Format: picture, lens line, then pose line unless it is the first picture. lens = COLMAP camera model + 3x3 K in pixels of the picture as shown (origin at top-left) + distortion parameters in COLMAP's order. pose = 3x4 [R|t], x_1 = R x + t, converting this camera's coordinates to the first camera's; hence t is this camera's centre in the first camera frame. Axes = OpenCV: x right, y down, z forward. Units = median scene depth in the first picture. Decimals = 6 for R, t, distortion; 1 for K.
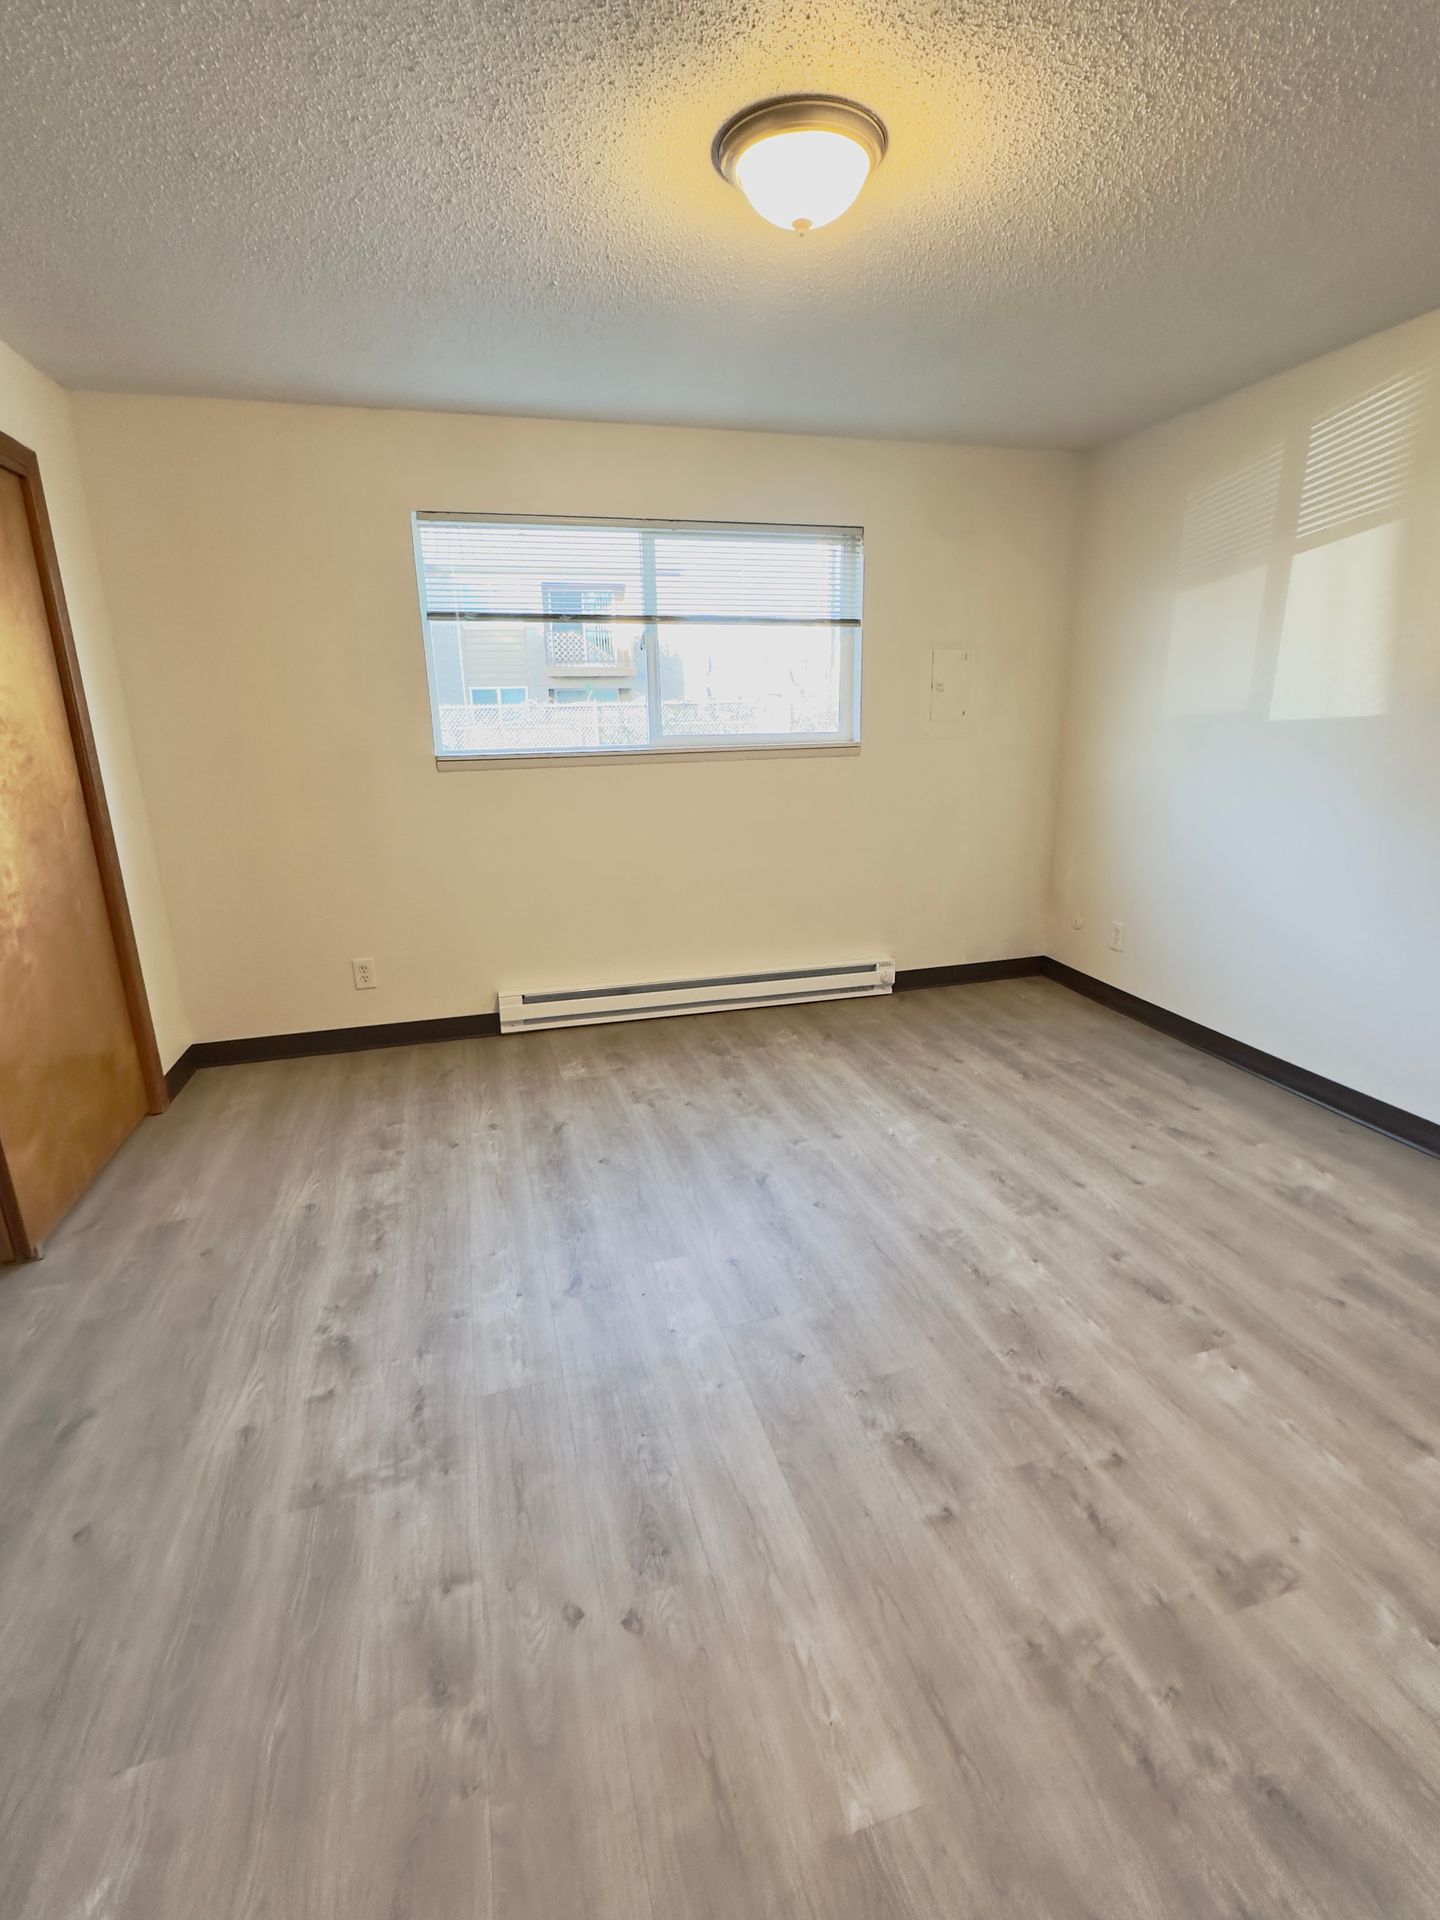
lens RADIAL K [[884.7, 0, 722.0], [0, 884.7, 961.7], [0, 0, 1]] dist [-0.004736, 0.000677]
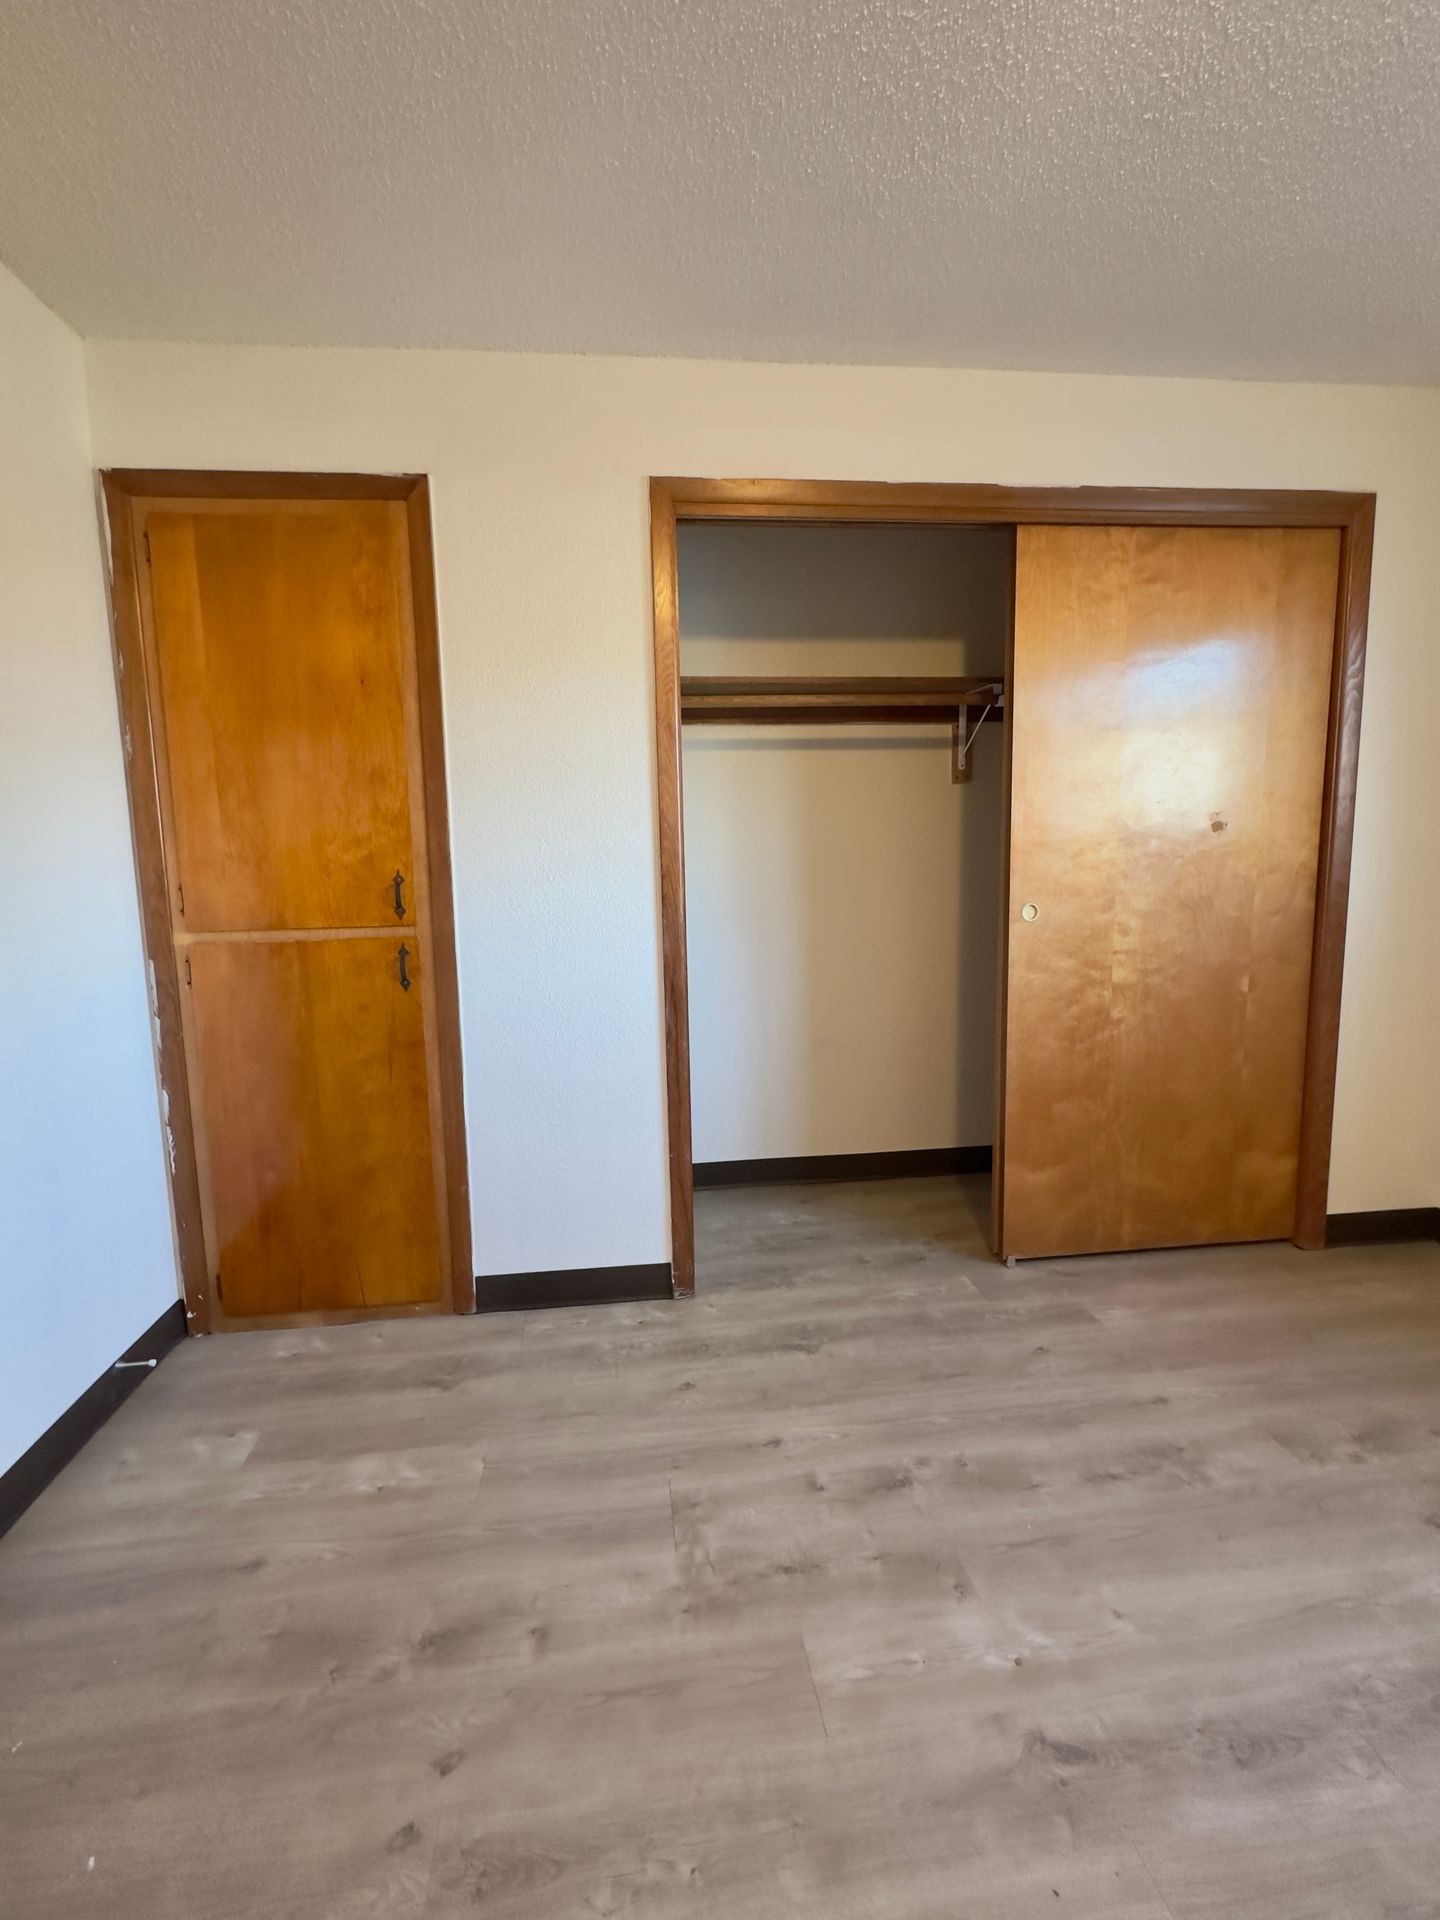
lens RADIAL K [[884.7, 0, 721.0], [0, 884.7, 962.1], [0, 0, 1]] dist [-0.004736, 0.000677]
pose [[-0.157464, 0.147505, -0.976446, 0.317698], [-0.250417, 0.950498, 0.183968, -0.143957], [0.955247, 0.273487, -0.112731, 0.696274]]
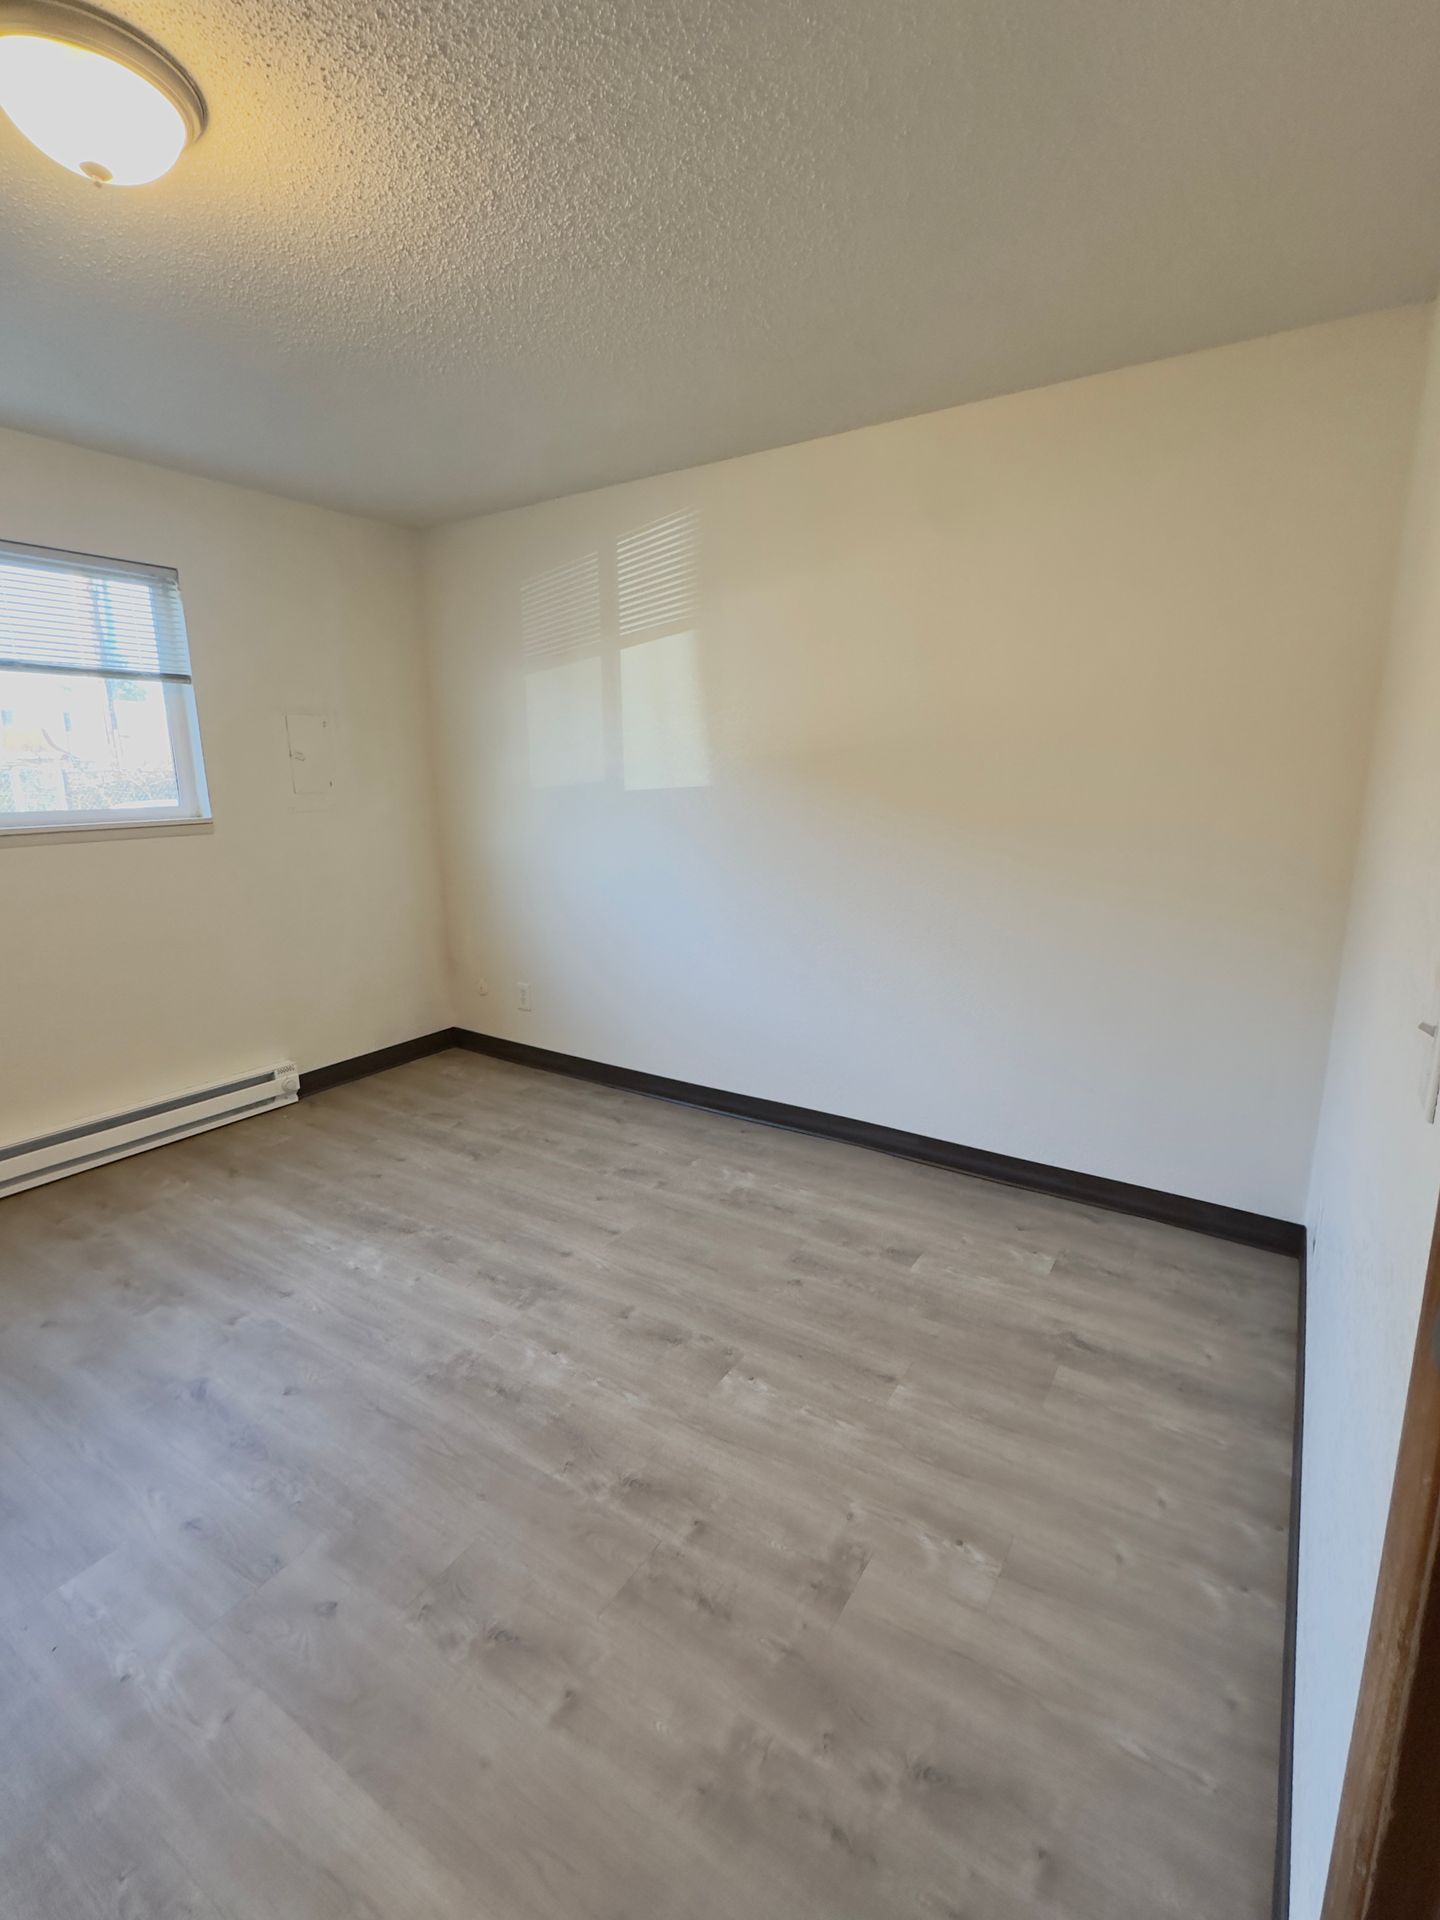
lens RADIAL K [[884.7, 0, 720.2], [0, 884.7, 960.2], [0, 0, 1]] dist [-0.004736, 0.000677]
pose [[0.755545, -0.128684, 0.642334, -0.064951], [0.176888, 0.984171, -0.010898, -0.033288], [-0.630763, 0.121855, 0.766348, 0.110003]]
